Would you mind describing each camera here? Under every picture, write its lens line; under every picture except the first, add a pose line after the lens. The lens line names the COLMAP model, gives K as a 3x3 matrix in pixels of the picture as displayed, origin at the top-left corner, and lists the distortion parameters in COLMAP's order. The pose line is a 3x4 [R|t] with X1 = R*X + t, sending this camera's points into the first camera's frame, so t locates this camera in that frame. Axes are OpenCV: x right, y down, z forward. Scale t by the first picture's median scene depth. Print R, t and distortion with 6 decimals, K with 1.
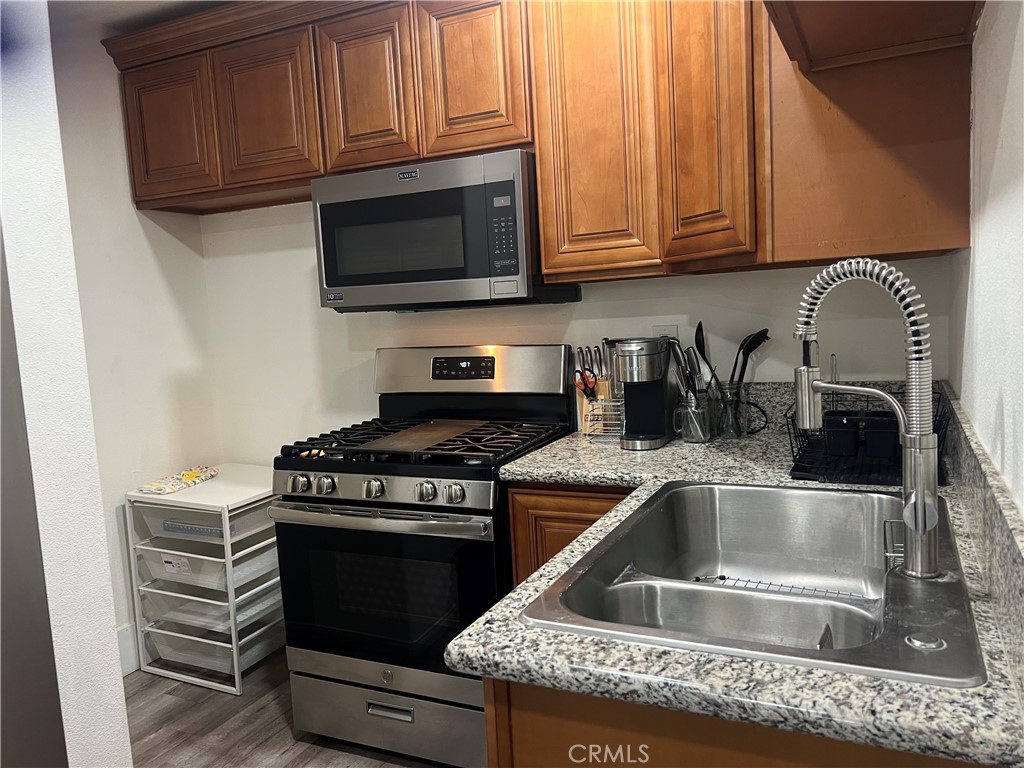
lens RADIAL K [[772.3, 0, 508.2], [0, 772.3, 388.1], [0, 0, 1]] dist [0.050727, -0.051391]
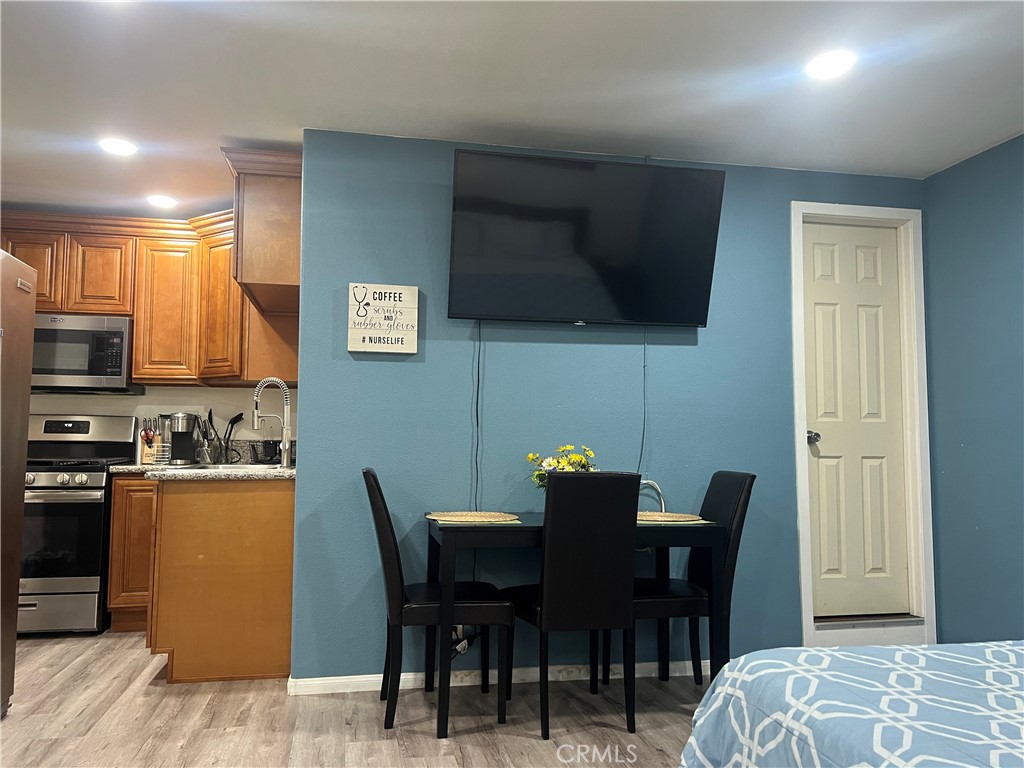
lens RADIAL K [[772.3, 0, 510.3], [0, 772.3, 390.7], [0, 0, 1]] dist [0.050727, -0.051391]
pose [[0.789832, 0.102508, 0.604696, -0.415631], [0.015566, 0.982266, -0.186845, 0.289503], [-0.613125, 0.156989, 0.774230, -1.209506]]
